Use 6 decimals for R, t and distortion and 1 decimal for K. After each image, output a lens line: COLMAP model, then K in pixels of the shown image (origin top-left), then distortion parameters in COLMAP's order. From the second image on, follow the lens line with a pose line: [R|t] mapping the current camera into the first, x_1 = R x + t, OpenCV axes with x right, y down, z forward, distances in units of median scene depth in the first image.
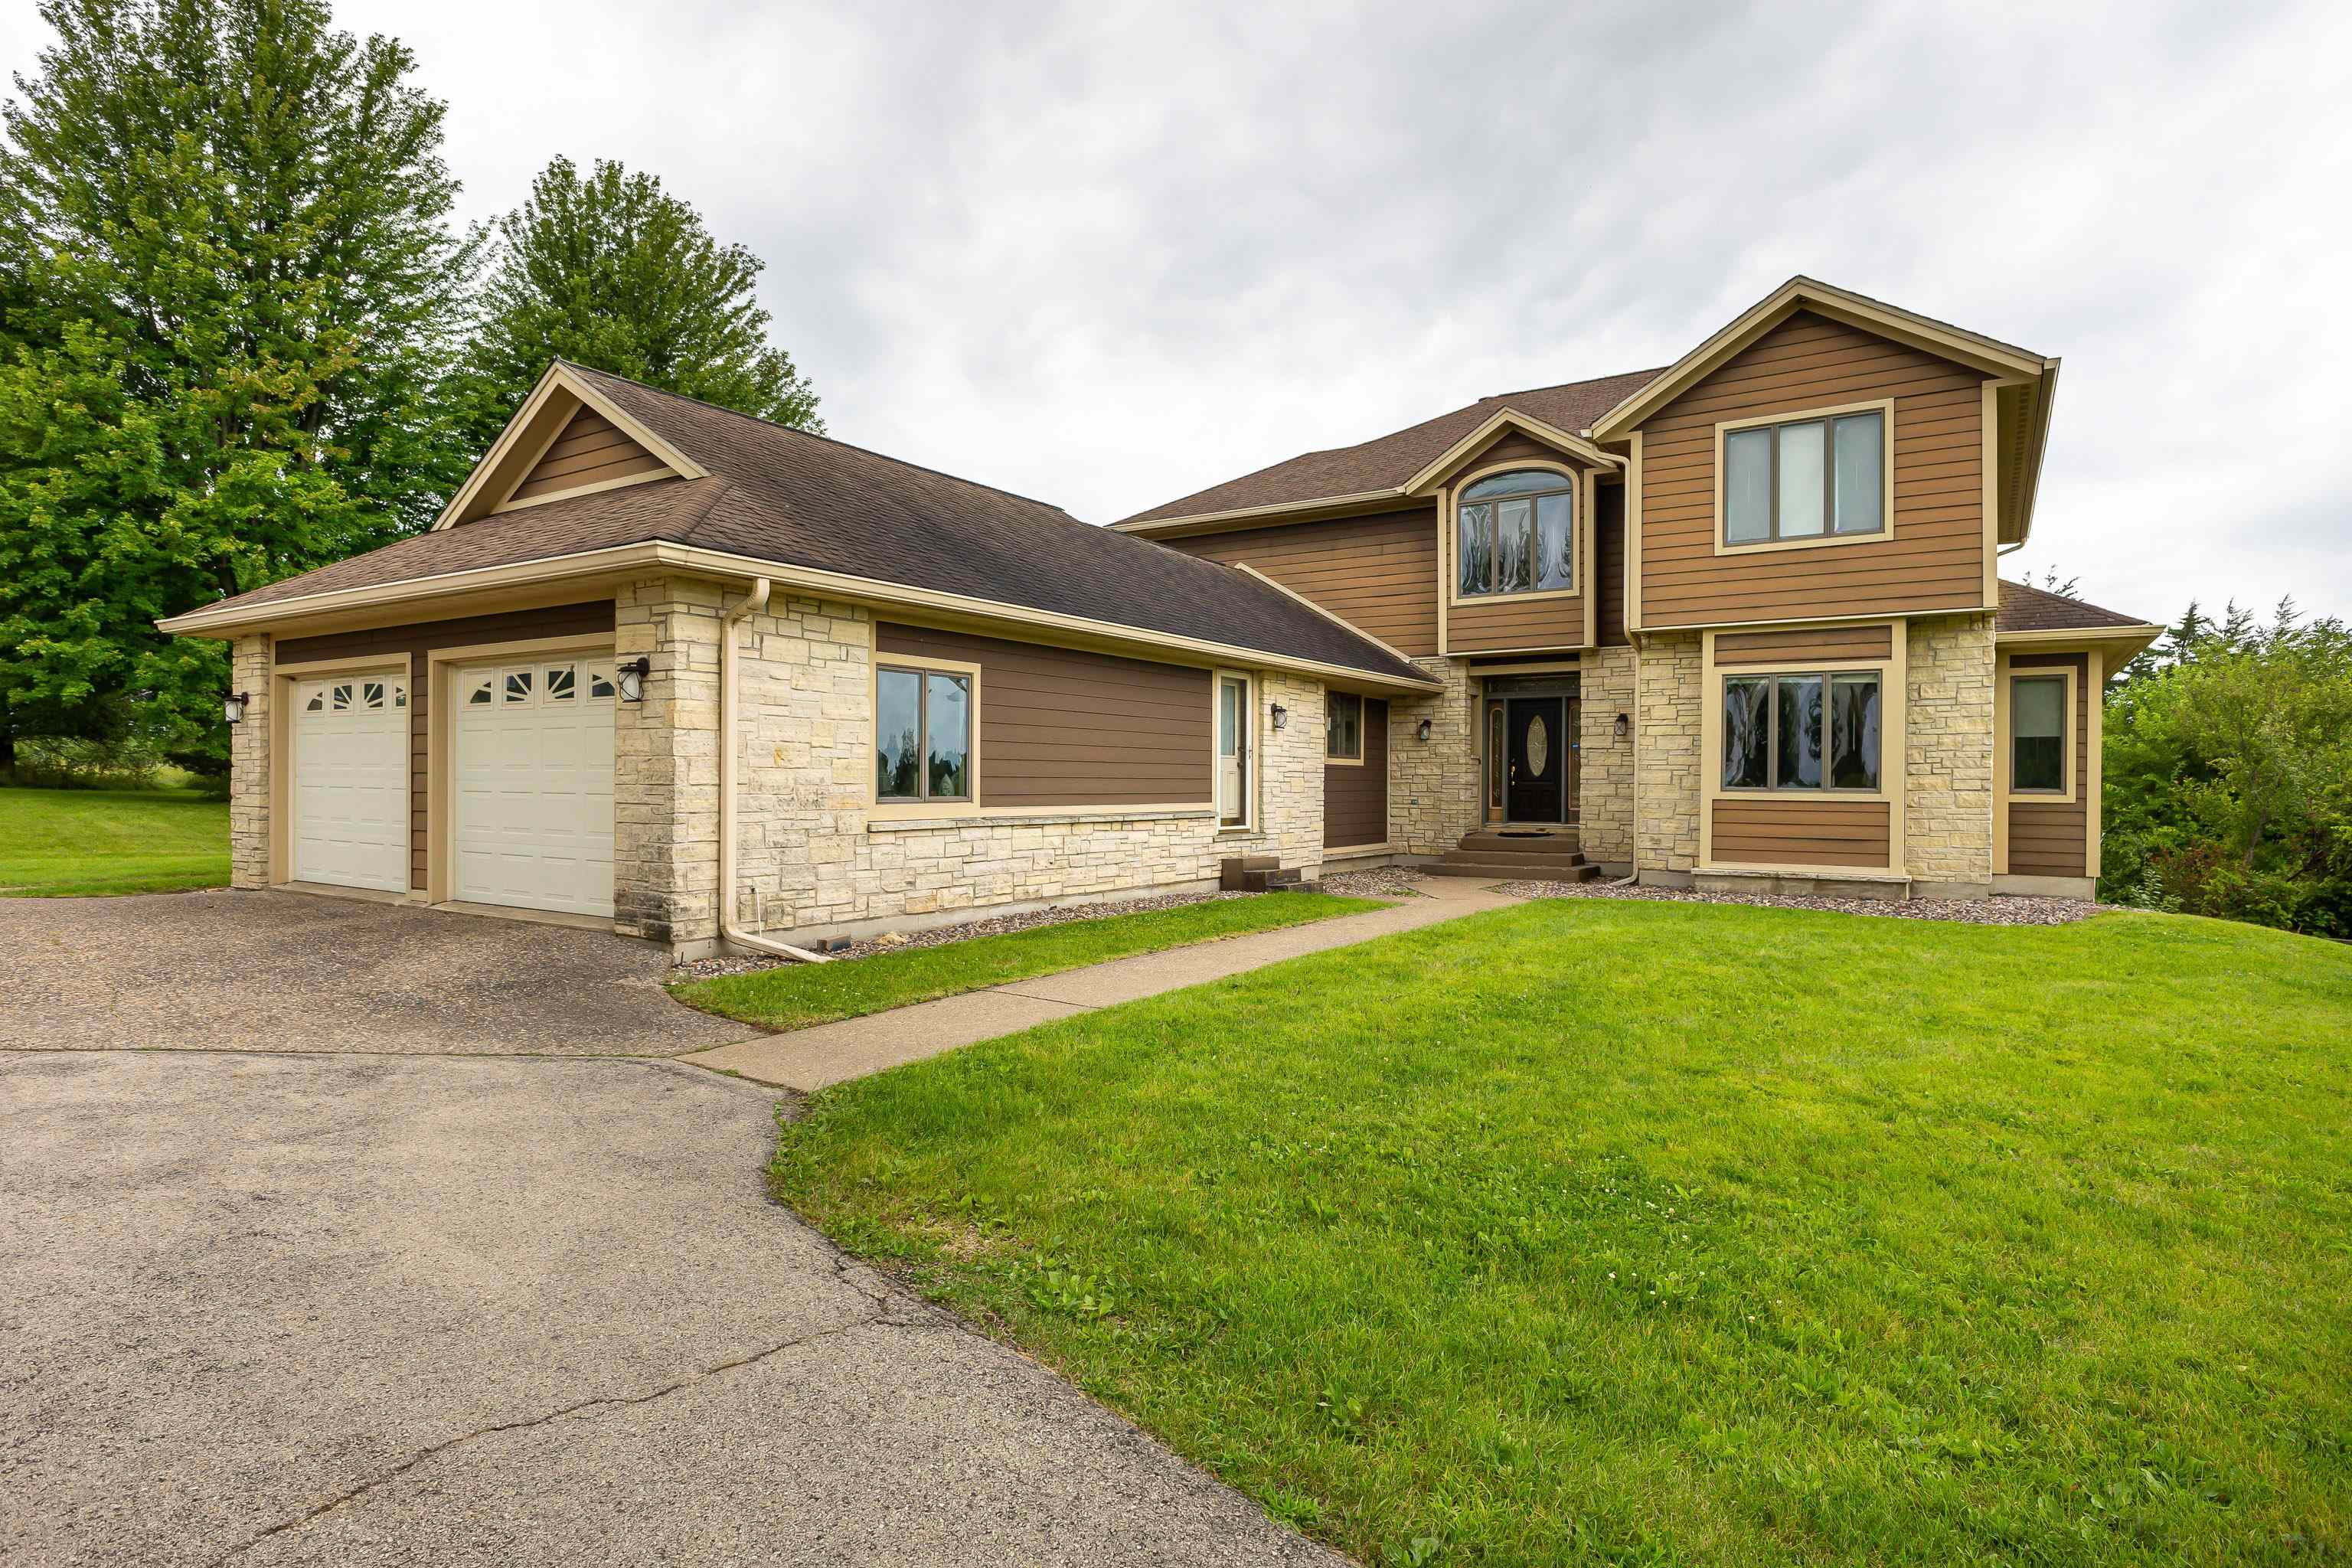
lens RADIAL K [[1242.3, 0, 1176.0], [0, 1242.3, 784.0], [0, 0, 1]] dist [-0.000663, -0.000300]
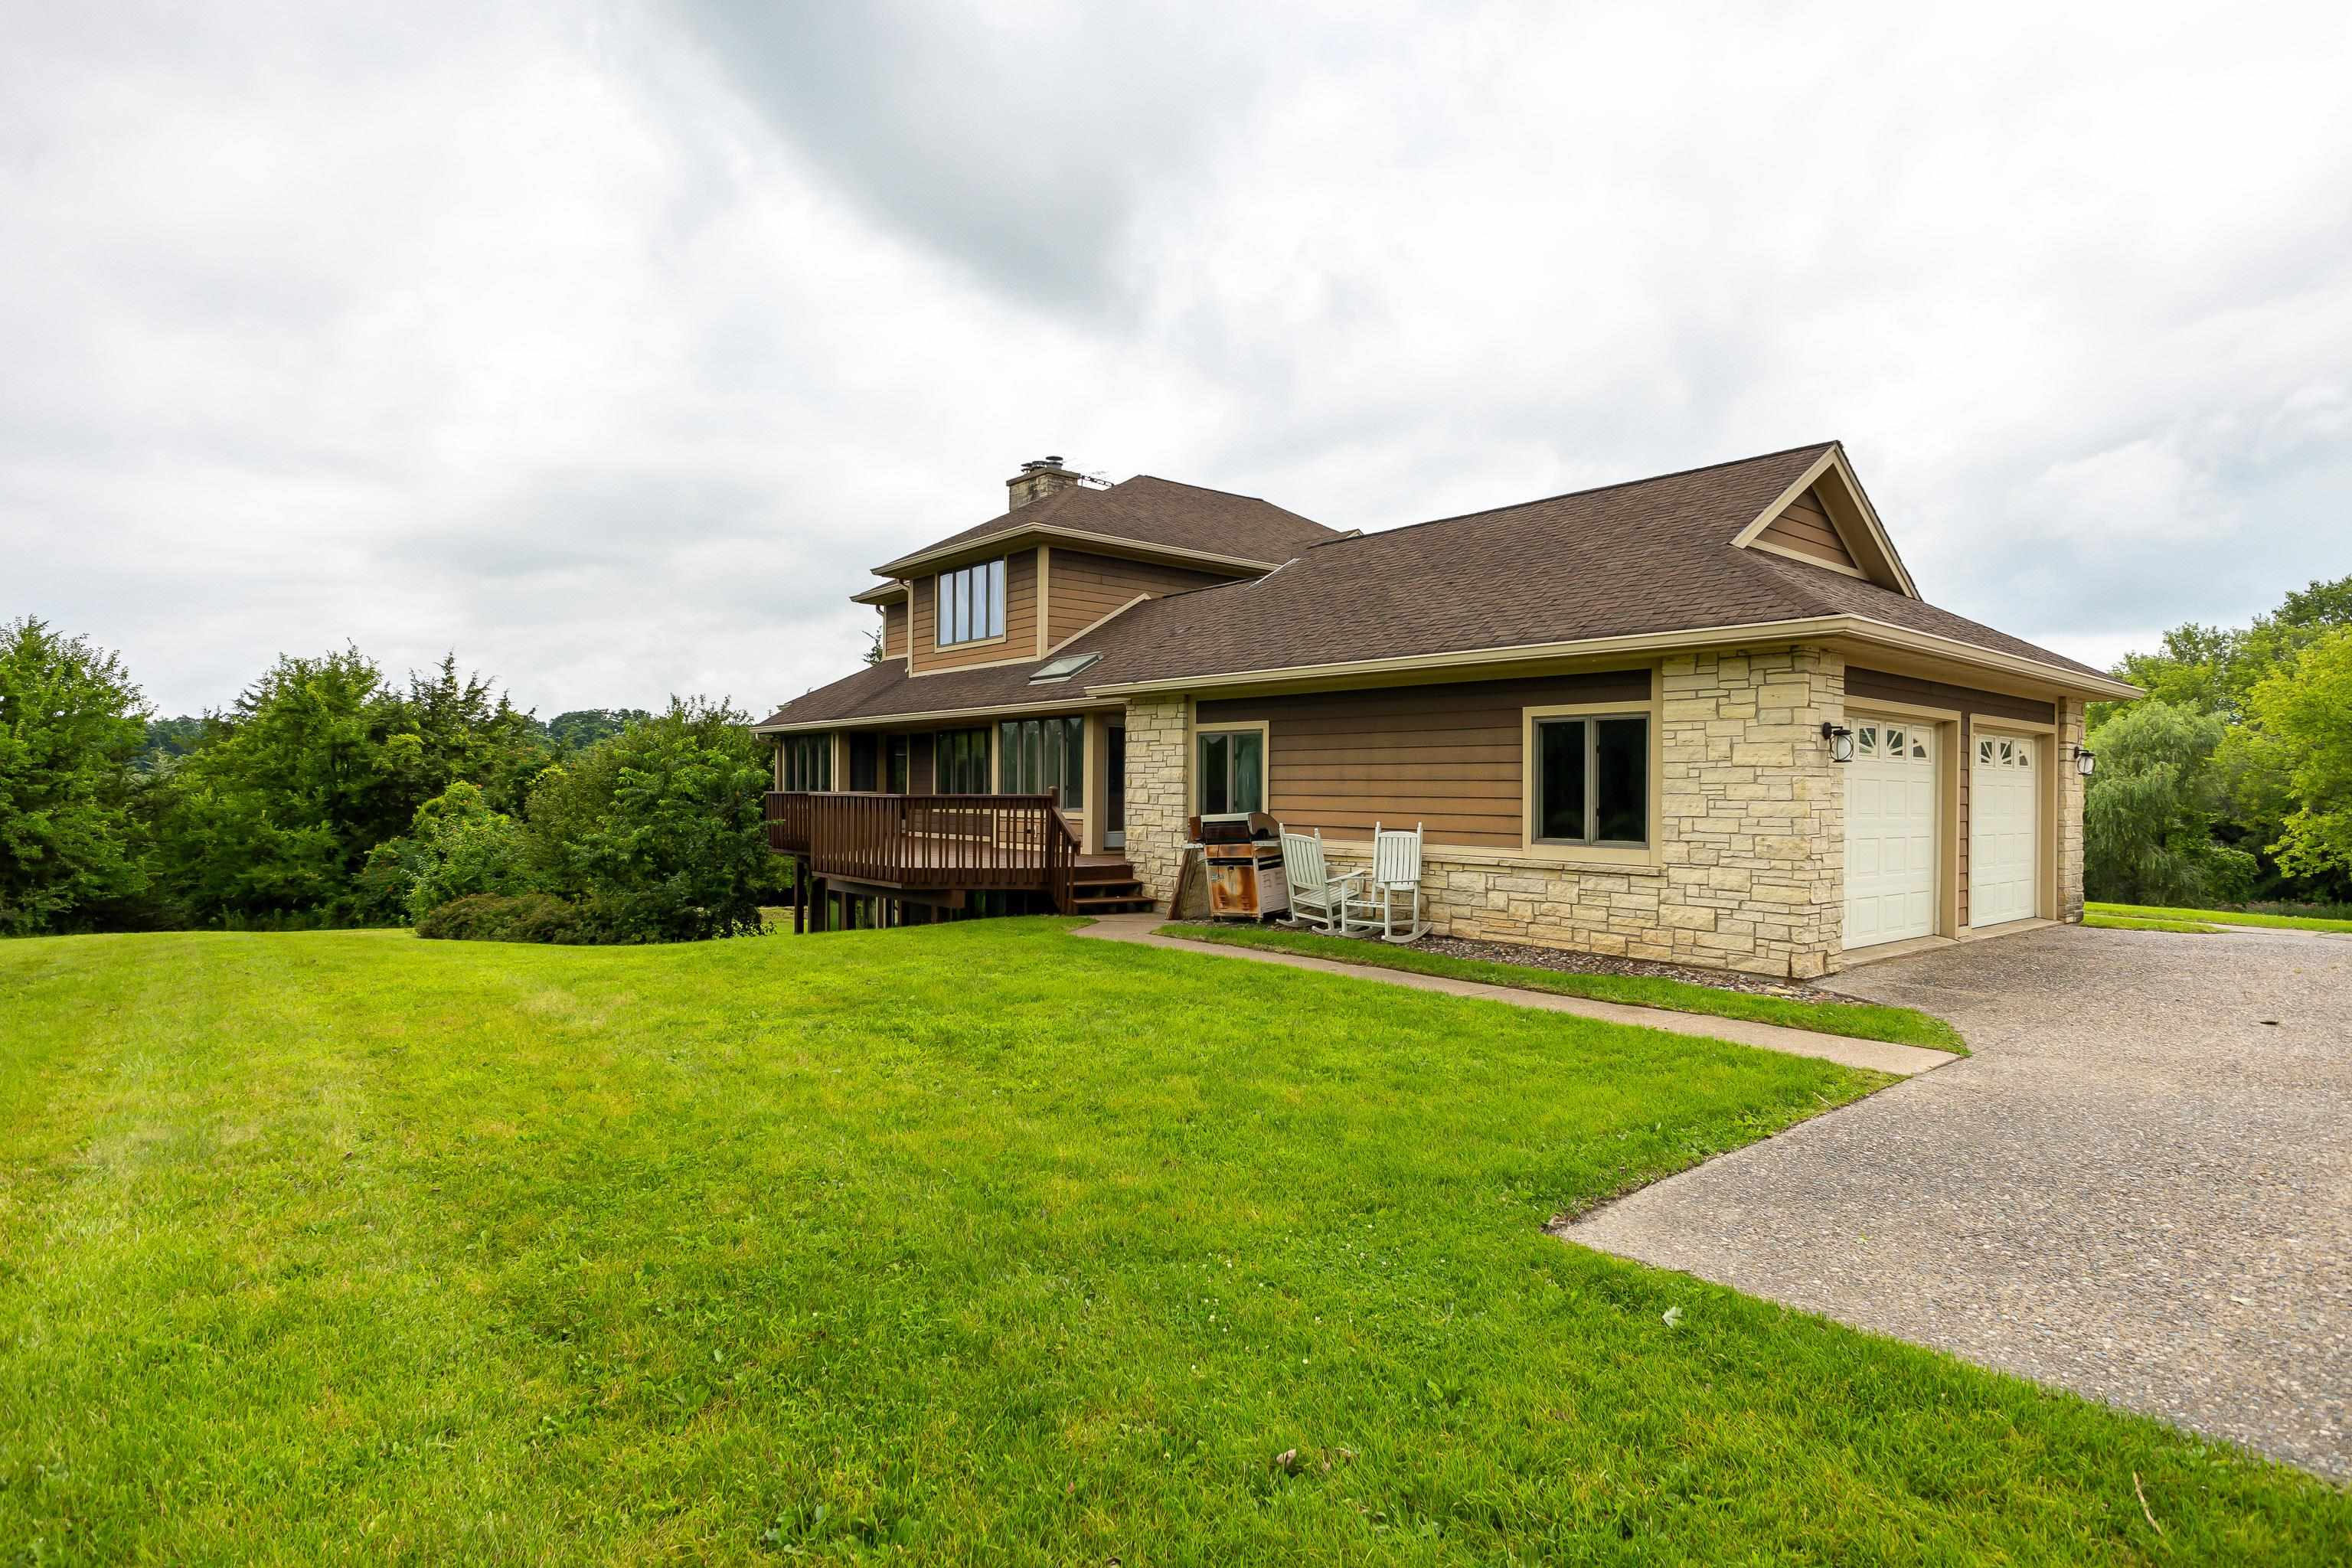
lens RADIAL K [[1242.3, 0, 1176.0], [0, 1242.3, 784.0], [0, 0, 1]] dist [-0.000663, -0.000300]
pose [[0.278210, 0.005560, 0.960504, -1.010684], [0.005101, 0.999961, -0.007266, -0.019431], [-0.960507, 0.006921, 0.278171, 0.731849]]
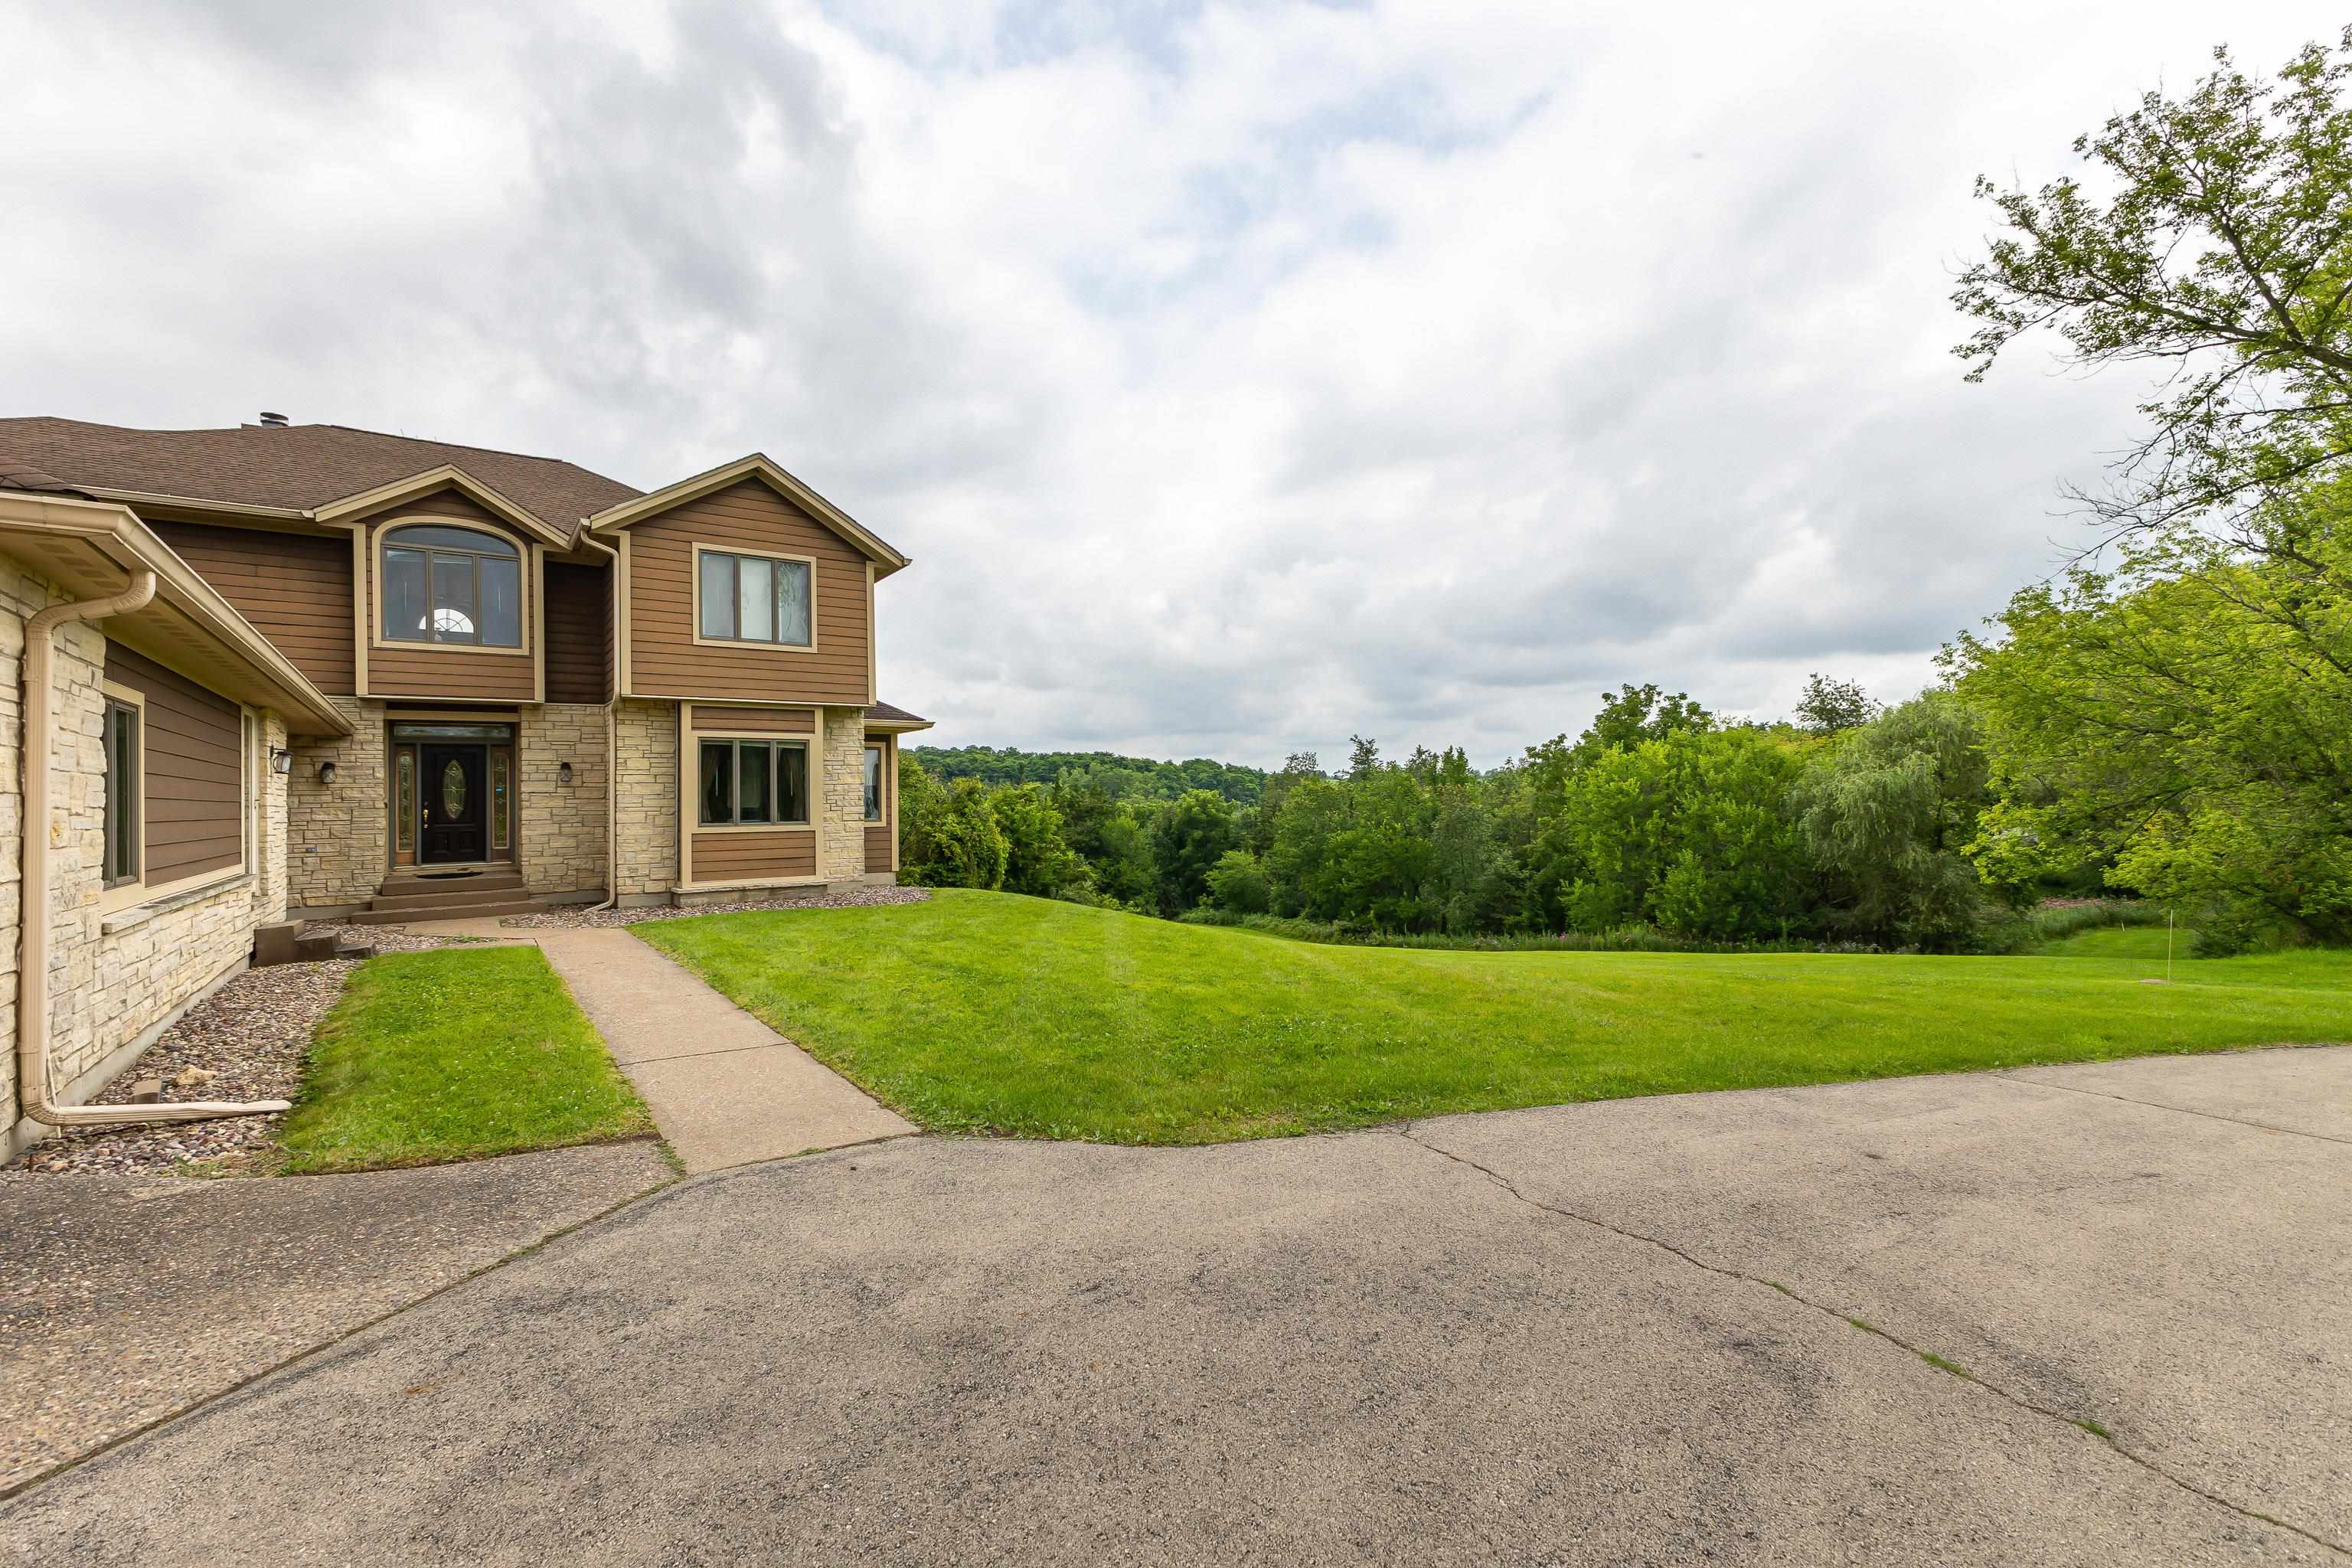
lens RADIAL K [[1019.6, 0, 1176.0], [0, 1019.6, 784.0], [0, 0, 1]] dist [0.004659, 0.000186]
pose [[0.361579, 0.002772, 0.932337, -0.379009], [0.020002, 0.999742, -0.010730, -0.018078], [-0.932127, 0.022528, 0.361430, 0.157588]]
